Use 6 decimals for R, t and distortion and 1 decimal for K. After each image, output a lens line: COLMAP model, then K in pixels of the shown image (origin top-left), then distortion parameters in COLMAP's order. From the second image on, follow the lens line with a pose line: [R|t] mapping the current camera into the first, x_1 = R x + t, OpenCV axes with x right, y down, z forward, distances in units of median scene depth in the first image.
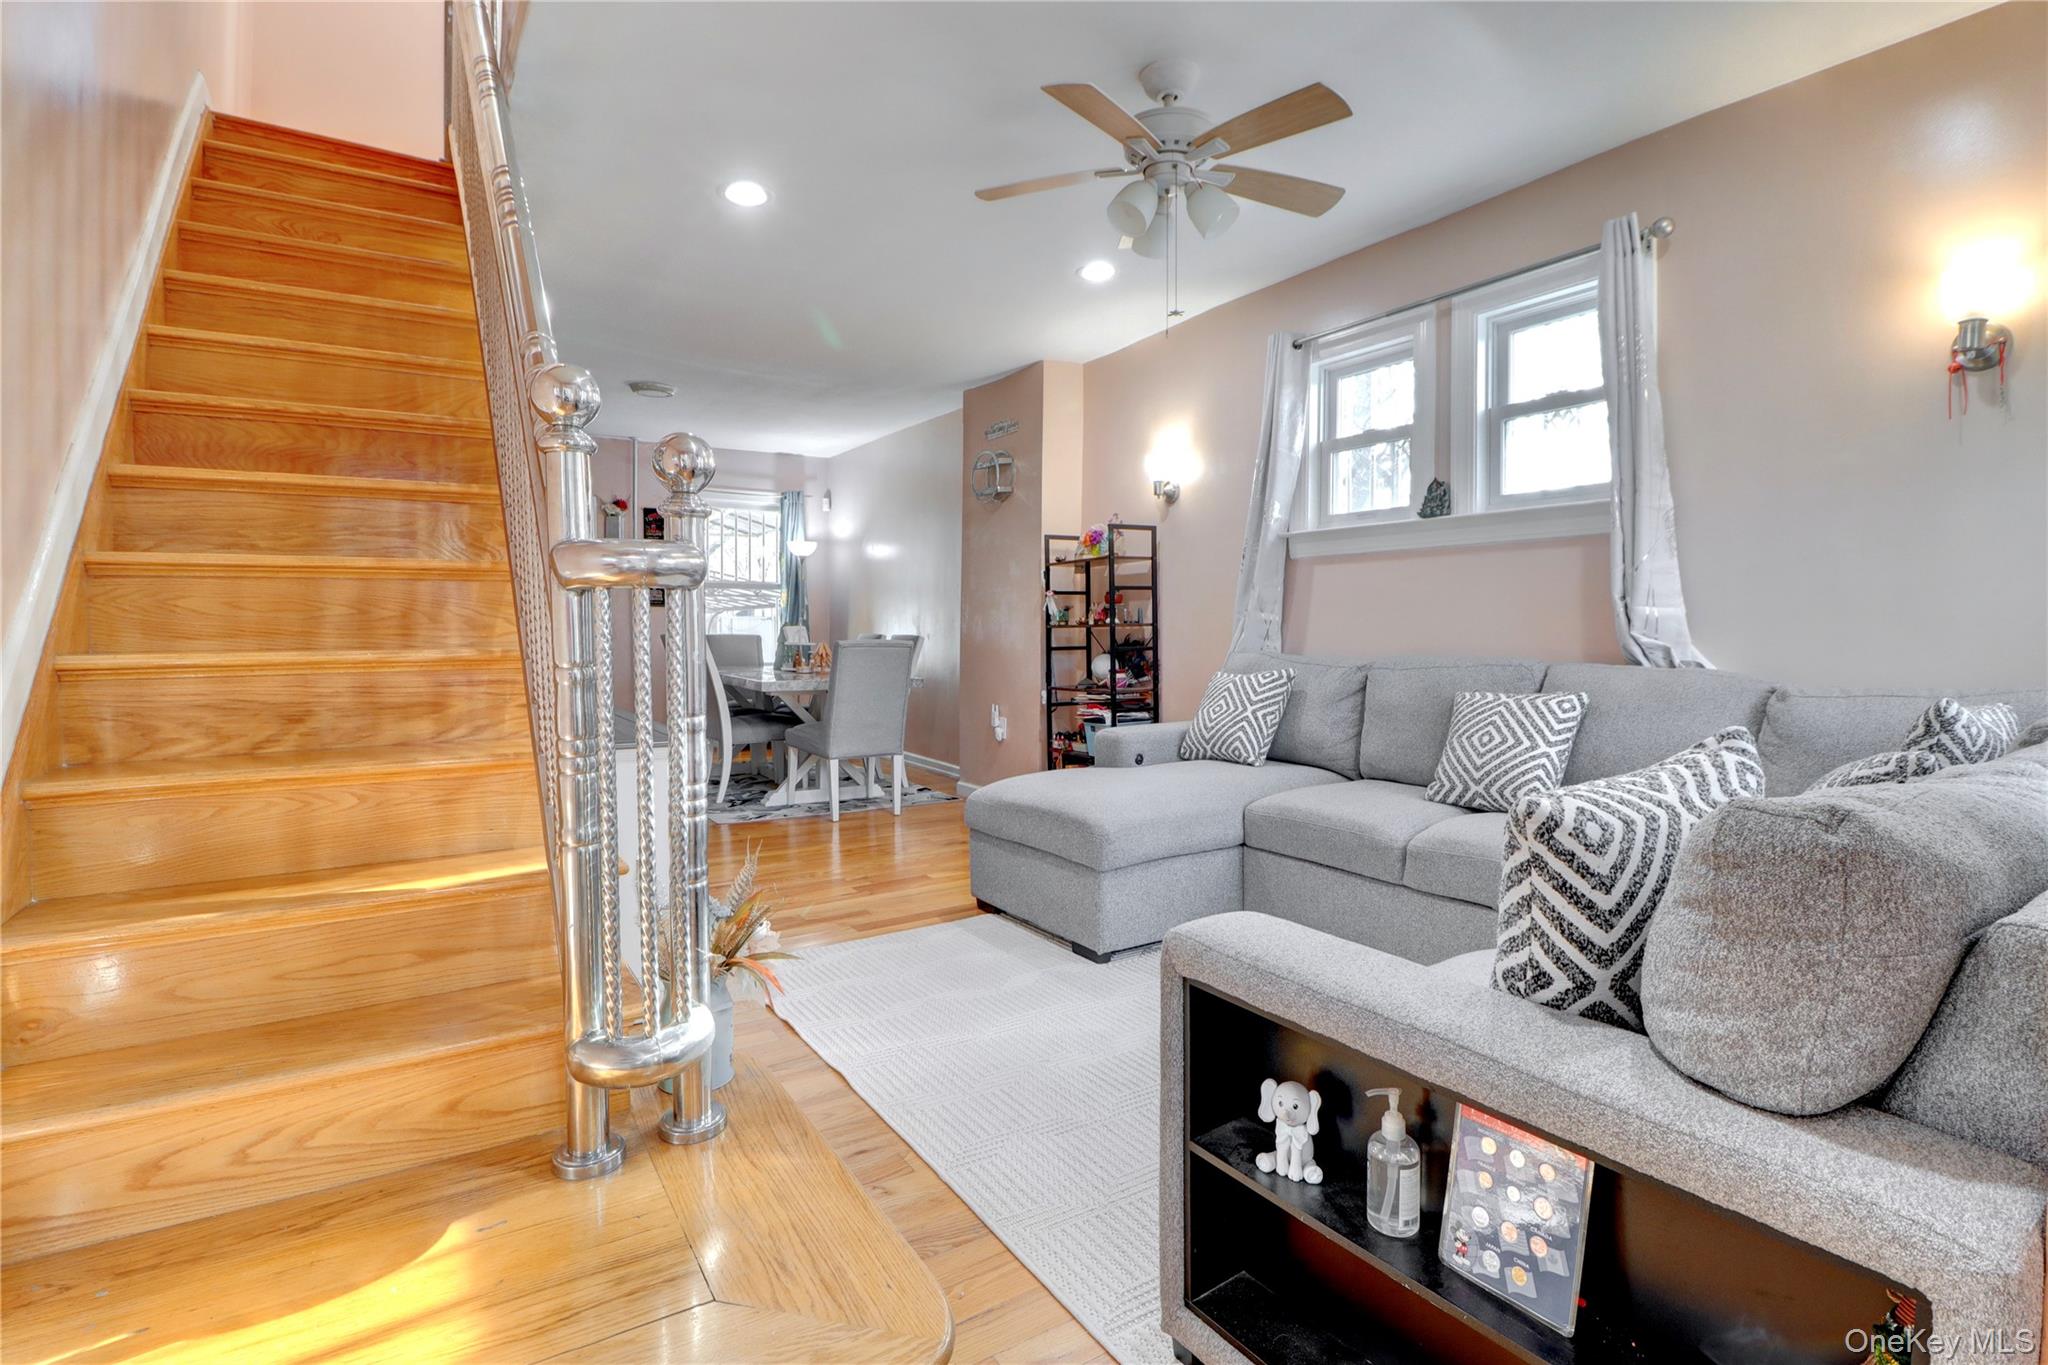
lens RADIAL K [[959.7, 0, 1021.2], [0, 959.7, 657.2], [0, 0, 1]] dist [0.000821, -0.013998]
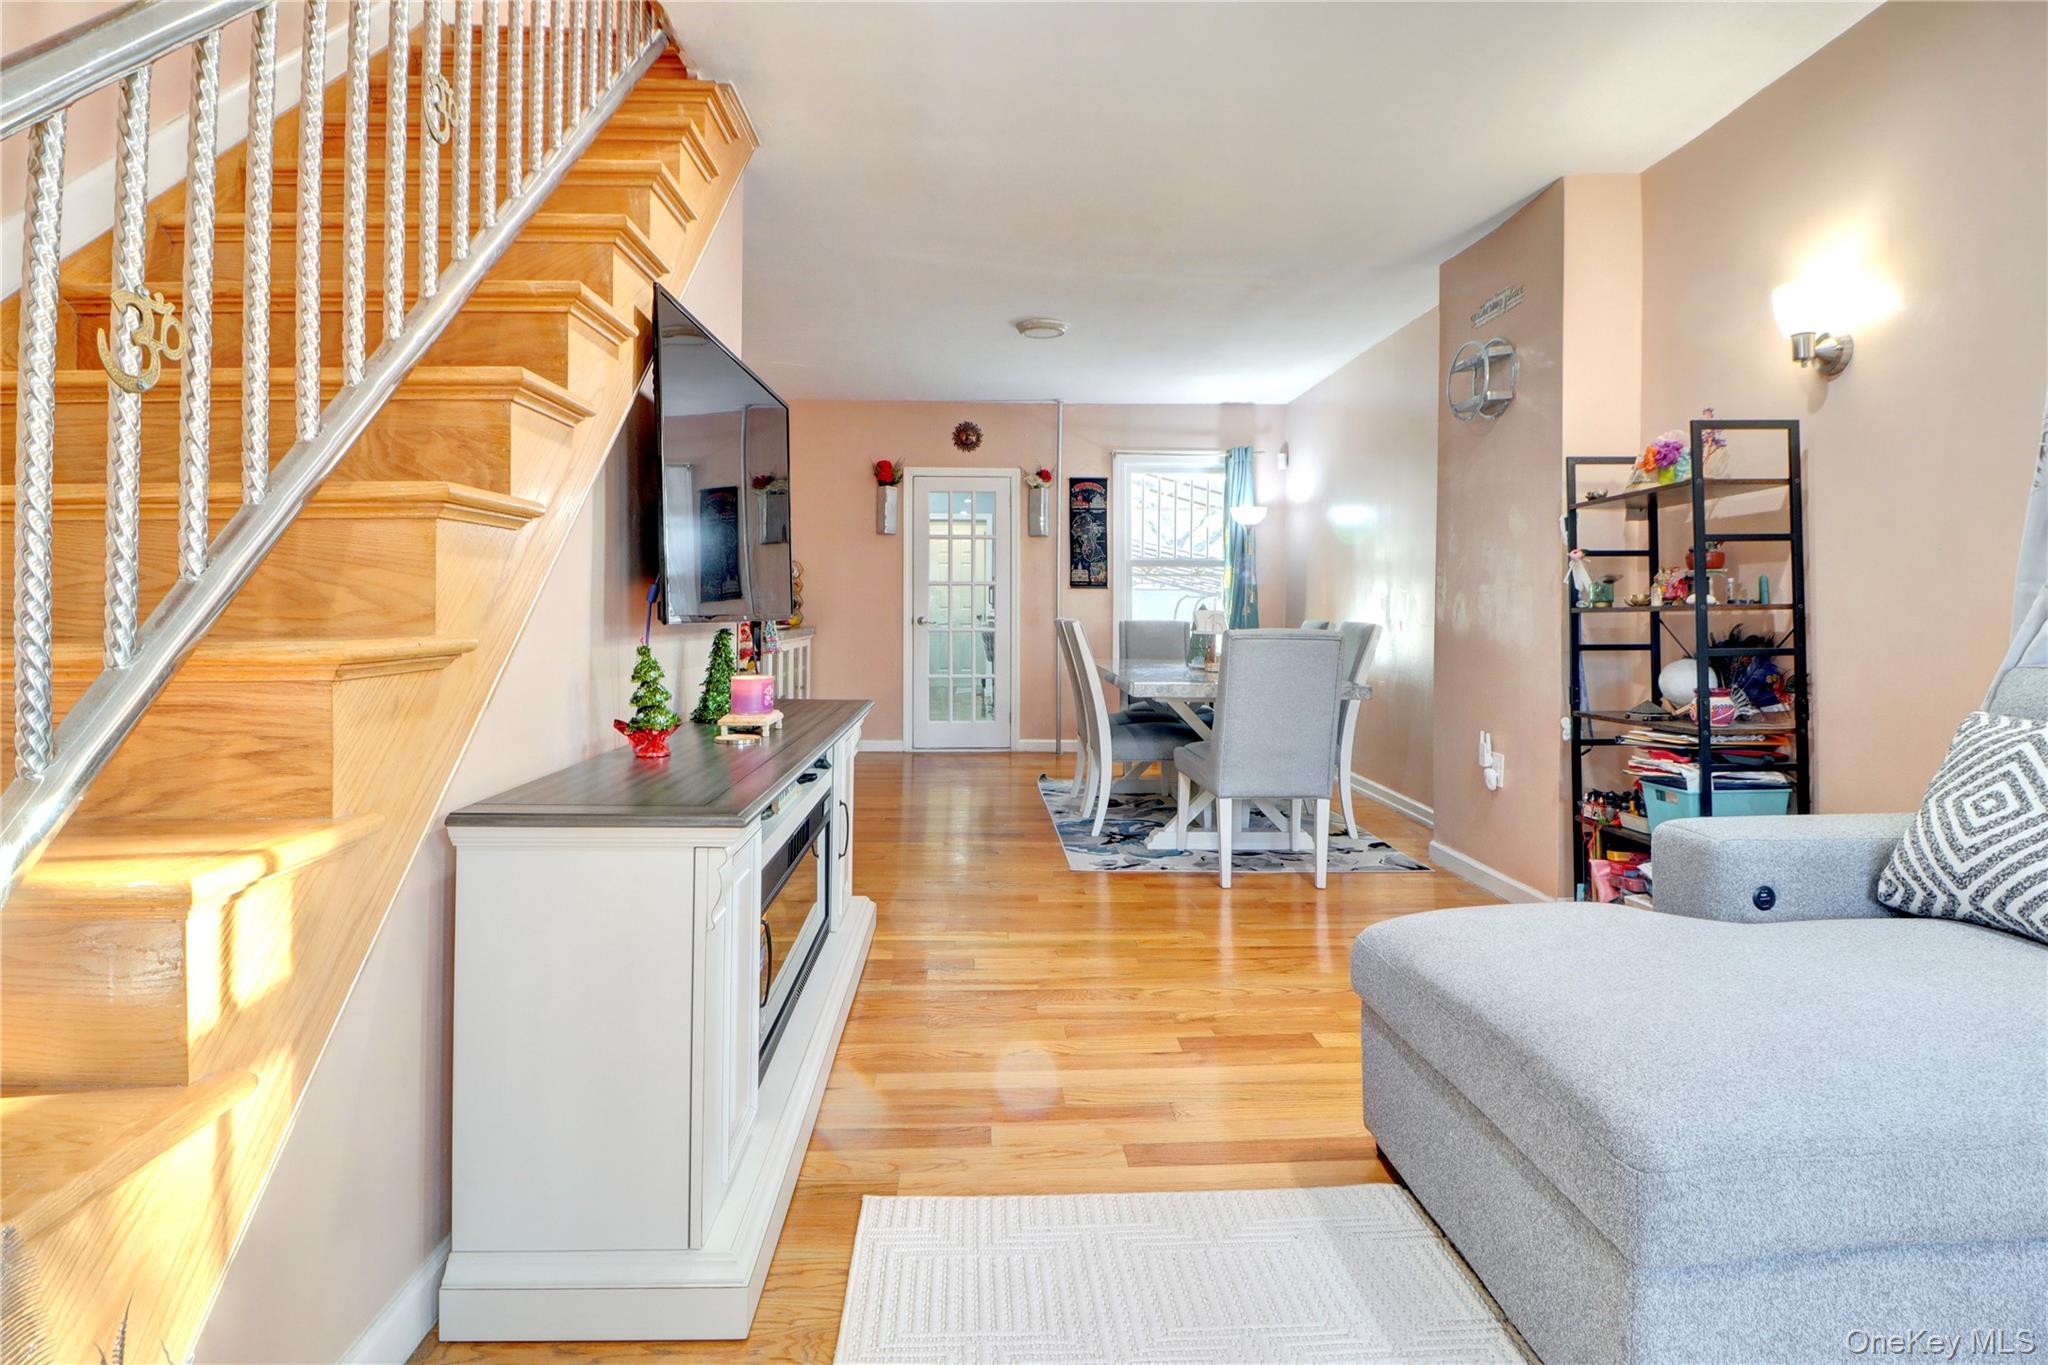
lens RADIAL K [[975.4, 0, 1018.7], [0, 975.4, 606.0], [0, 0, 1]] dist [-0.000009, -0.016414]
pose [[0.863092, -0.001421, -0.505045, 0.036154], [-0.018166, 0.999262, -0.033856, -0.007842], [0.504721, 0.038395, 0.862428, 0.306240]]
